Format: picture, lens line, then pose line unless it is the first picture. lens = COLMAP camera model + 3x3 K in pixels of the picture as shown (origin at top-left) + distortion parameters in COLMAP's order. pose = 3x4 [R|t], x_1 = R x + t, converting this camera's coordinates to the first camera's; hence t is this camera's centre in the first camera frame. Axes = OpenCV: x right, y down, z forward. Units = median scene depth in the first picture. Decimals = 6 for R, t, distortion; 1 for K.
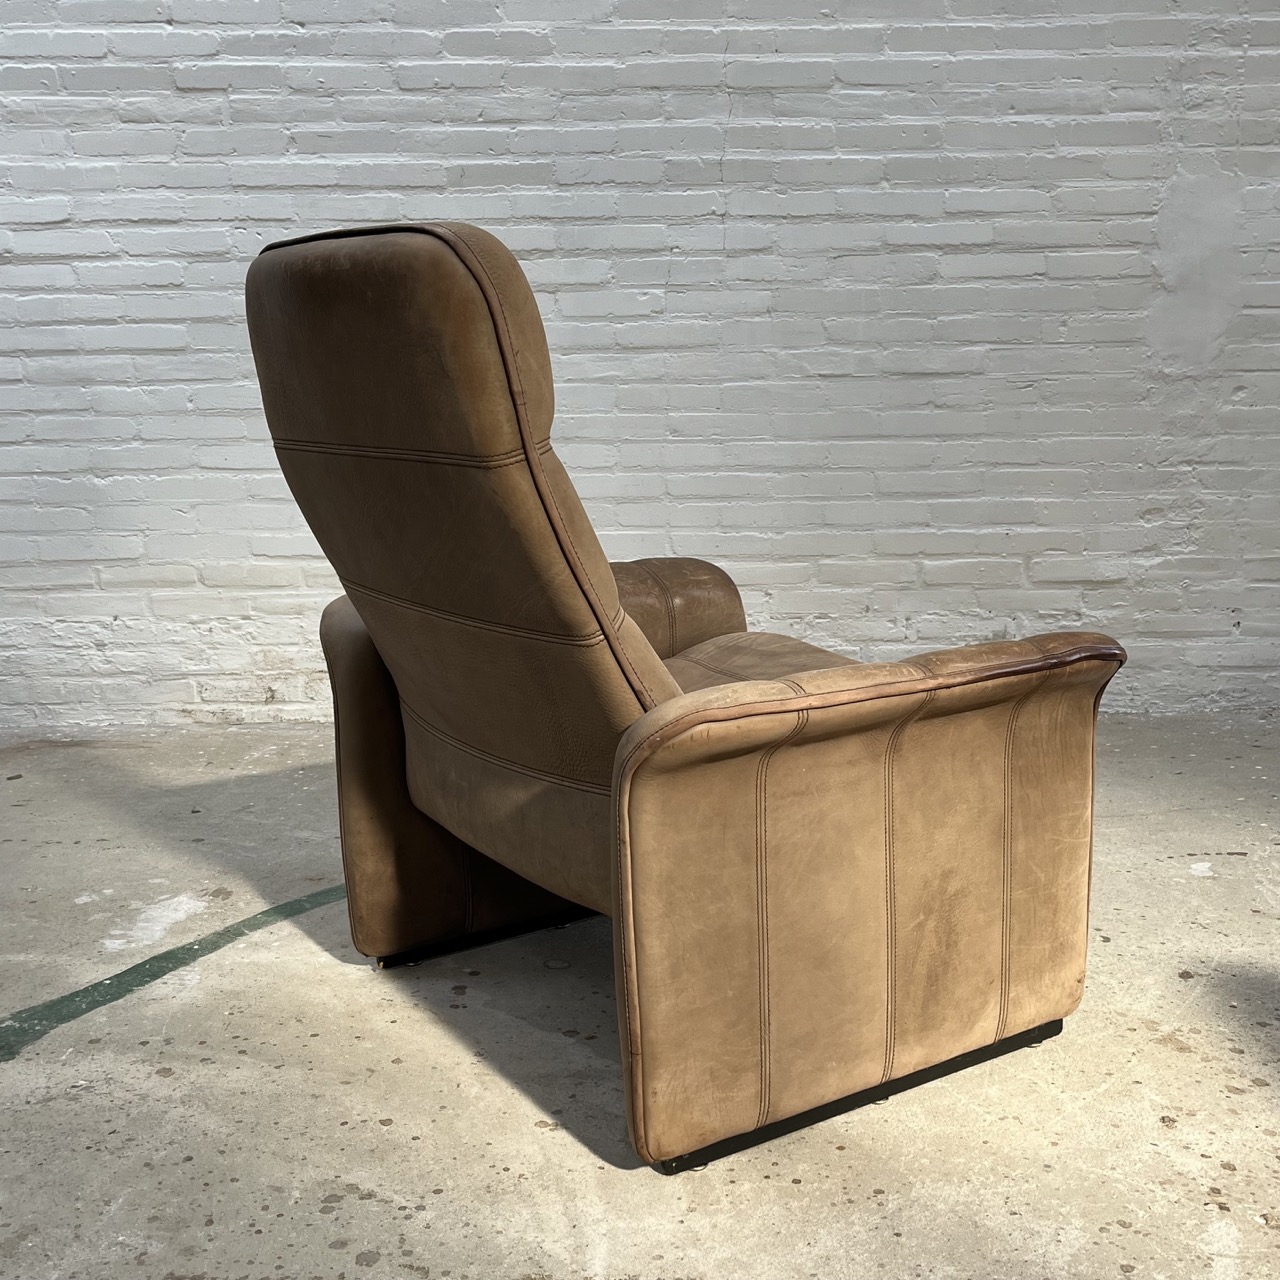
lens RADIAL K [[1612.2, 0, 658.3], [0, 1612.2, 652.5], [0, 0, 1]] dist [0.014820, 0.000000]
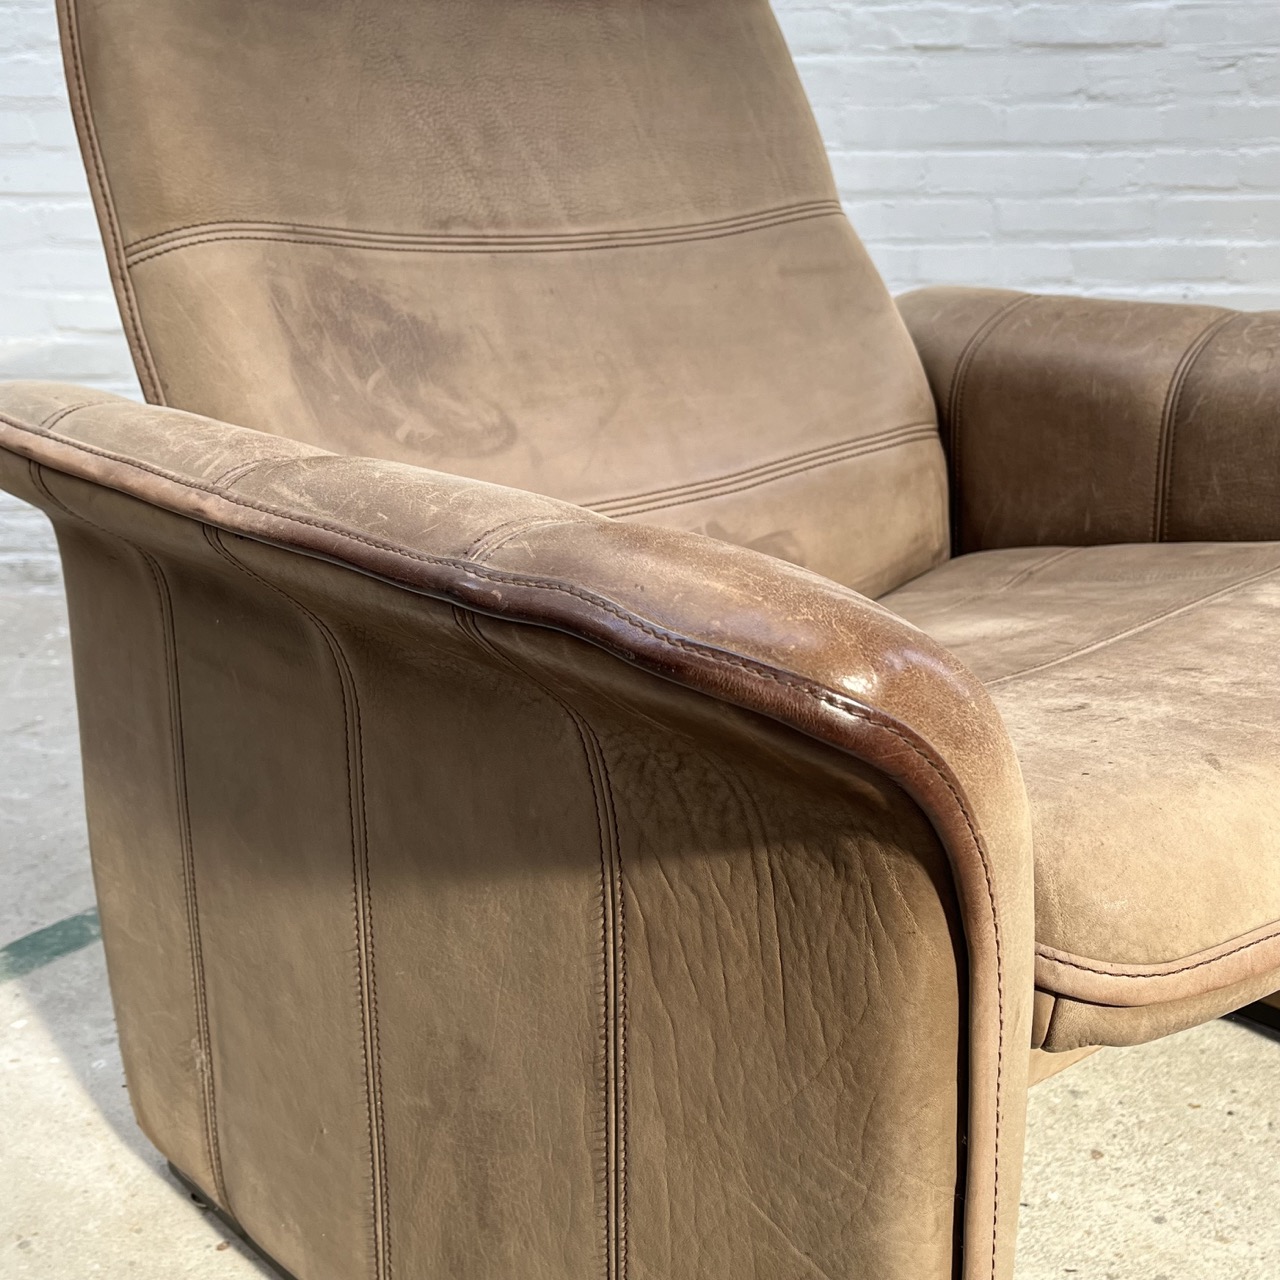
lens RADIAL K [[1612.2, 0, 643.5], [0, 1612.2, 654.1], [0, 0, 1]] dist [0.014820, 0.000000]
pose [[0.999499, -0.006806, 0.030905, -0.032757], [0.003473, 0.994290, 0.106656, 0.002748], [-0.031454, -0.106495, 0.993816, 0.330266]]
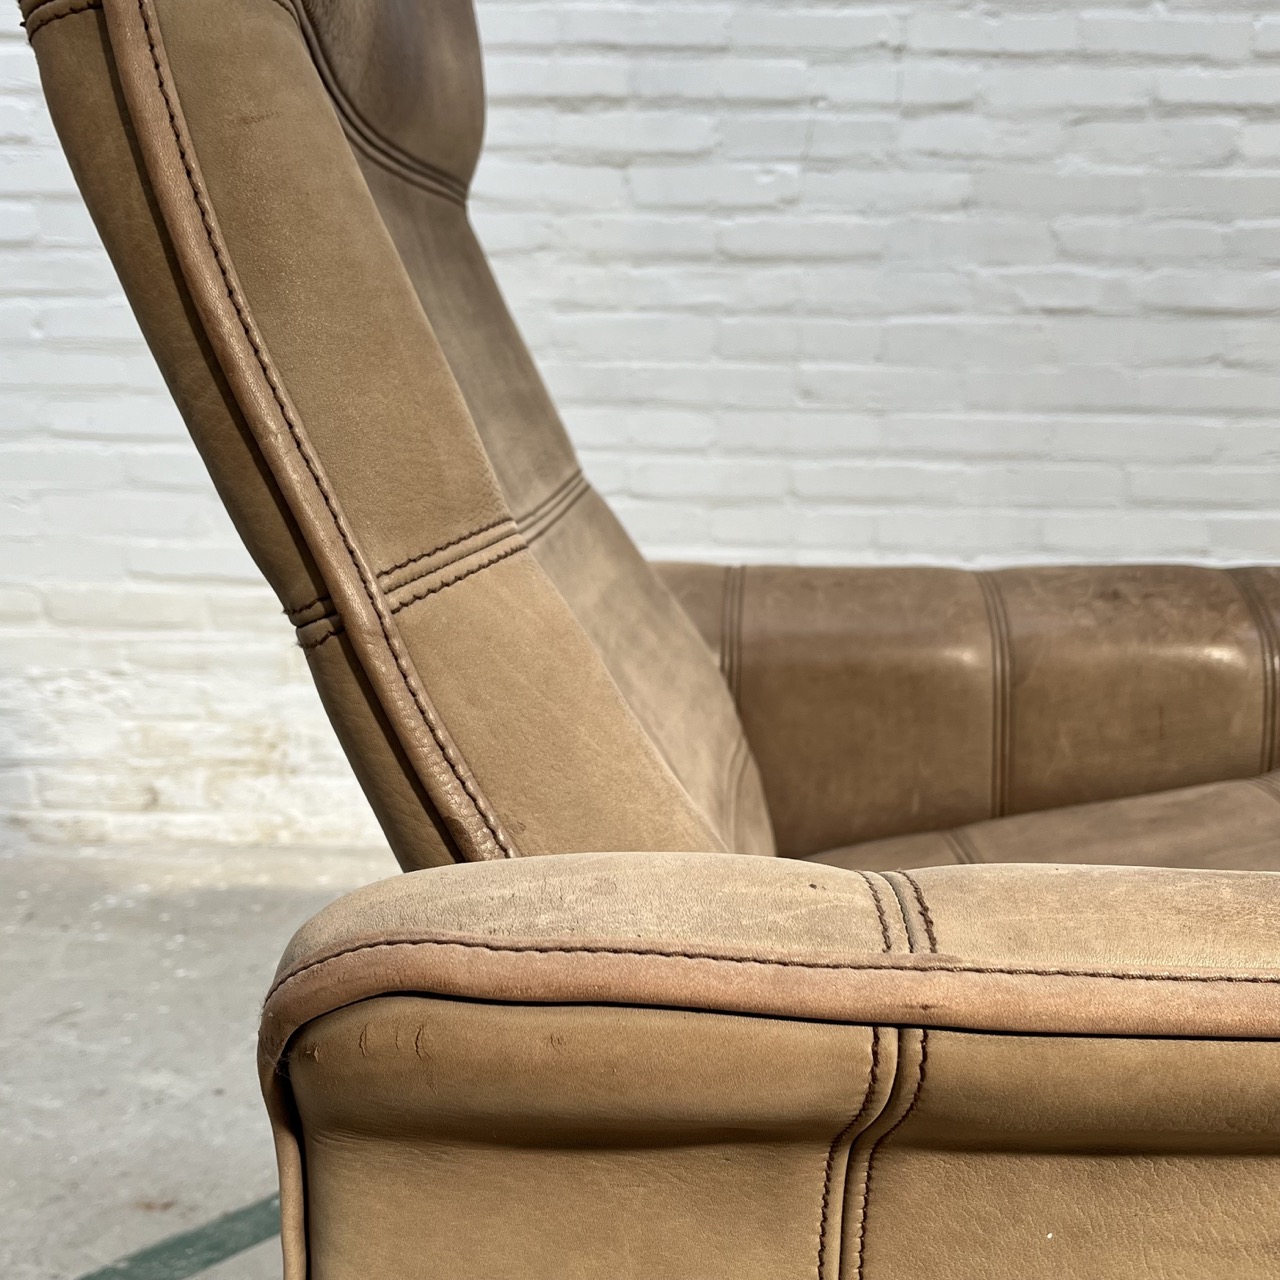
lens RADIAL K [[1612.2, 0, 646.3], [0, 1612.2, 664.4], [0, 0, 1]] dist [0.014820, 0.000000]
pose [[0.999675, 0.025114, 0.004323, -0.053795], [-0.024937, 0.999001, -0.037072, -0.007392], [-0.005250, 0.036952, 0.999303, 0.385078]]
